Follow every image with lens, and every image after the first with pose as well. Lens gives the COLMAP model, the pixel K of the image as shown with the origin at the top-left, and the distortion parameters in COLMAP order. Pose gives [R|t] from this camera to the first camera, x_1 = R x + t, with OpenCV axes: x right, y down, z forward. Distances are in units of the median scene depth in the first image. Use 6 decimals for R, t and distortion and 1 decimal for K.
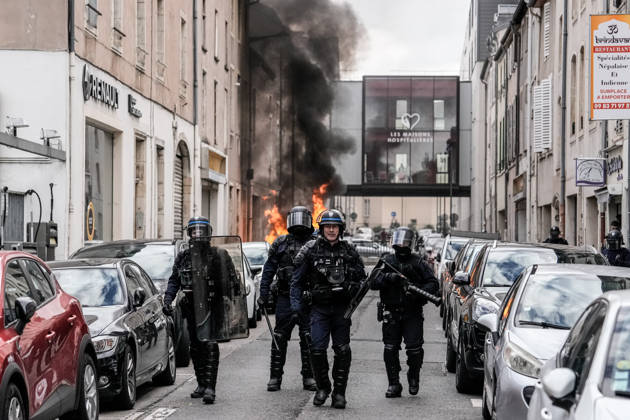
lens RADIAL K [[1862.1, 0, 315.0], [0, 1862.1, 210.0], [0, 0, 1]] dist [0.279642, 0.571664]
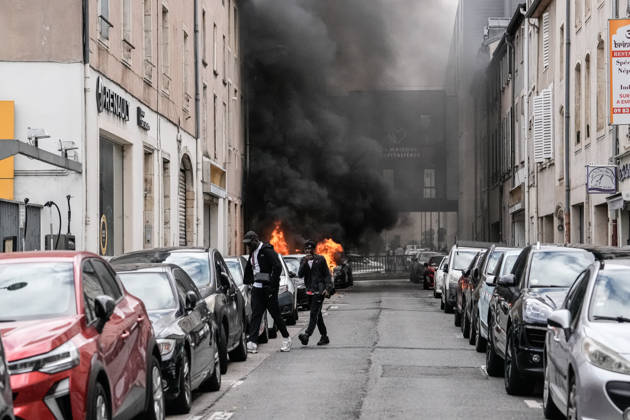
lens RADIAL K [[1862.1, 0, 315.0], [0, 1862.1, 210.0], [0, 0, 1]] dist [0.279642, 0.571664]
pose [[0.999844, -0.012554, 0.012460, -0.018046], [0.012679, 0.999870, -0.009981, 0.004143], [-0.012333, 0.010138, 0.999873, 0.004184]]
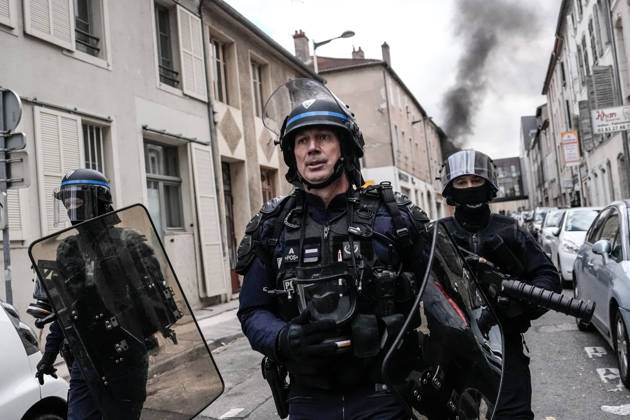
lens RADIAL K [[680.3, 0, 315.0], [0, 680.3, 210.0], [0, 0, 1]] dist [-0.115538, 0.032380]
pose [[0.968554, -0.112312, -0.222011, -0.011080], [0.108843, 0.993669, -0.027842, 0.006008], [0.223733, 0.002802, 0.974646, -0.122658]]
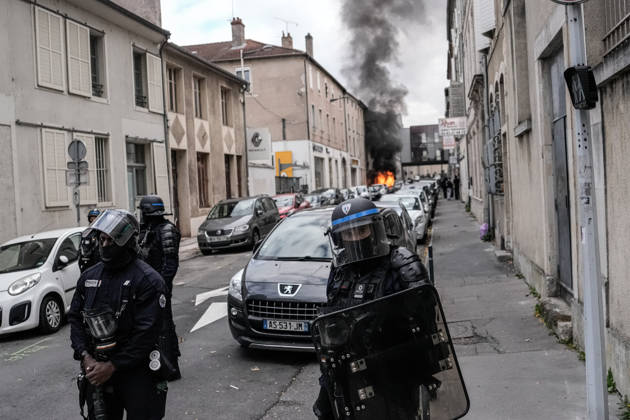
lens RADIAL K [[680.3, 0, 315.0], [0, 680.3, 210.0], [0, 0, 1]] dist [-0.115538, 0.032380]
pose [[0.988850, -0.054948, -0.138410, 0.055932], [0.062591, 0.996710, 0.051484, -0.009786], [0.135126, -0.059573, 0.989036, -0.322677]]
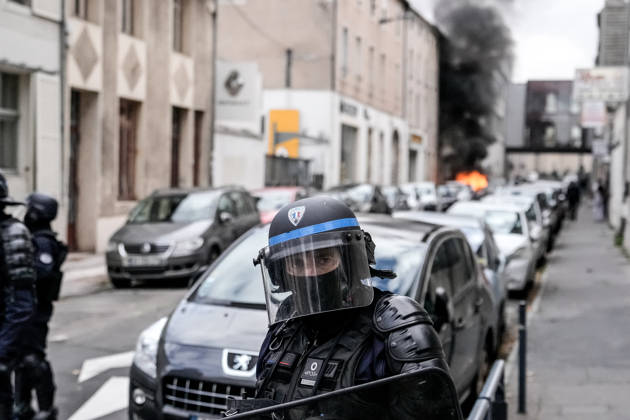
lens RADIAL K [[1251.0, 0, 315.0], [0, 1251.0, 210.0], [0, 0, 1]] dist [0.142725, -0.030537]
pose [[0.987160, 0.018207, -0.158691, 0.061191], [-0.011627, 0.999037, 0.042295, -0.009304], [0.159308, -0.039907, 0.986422, -0.320435]]
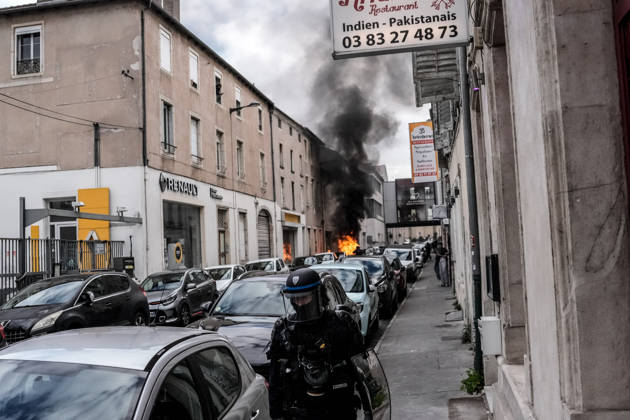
lens RADIAL K [[680.3, 0, 315.0], [0, 680.3, 210.0], [0, 0, 1]] dist [-0.115538, 0.032380]
pose [[0.989800, -0.058828, -0.129751, 0.106141], [0.054100, 0.997747, -0.039677, -0.002403], [0.131793, 0.032253, 0.990752, 0.281909]]
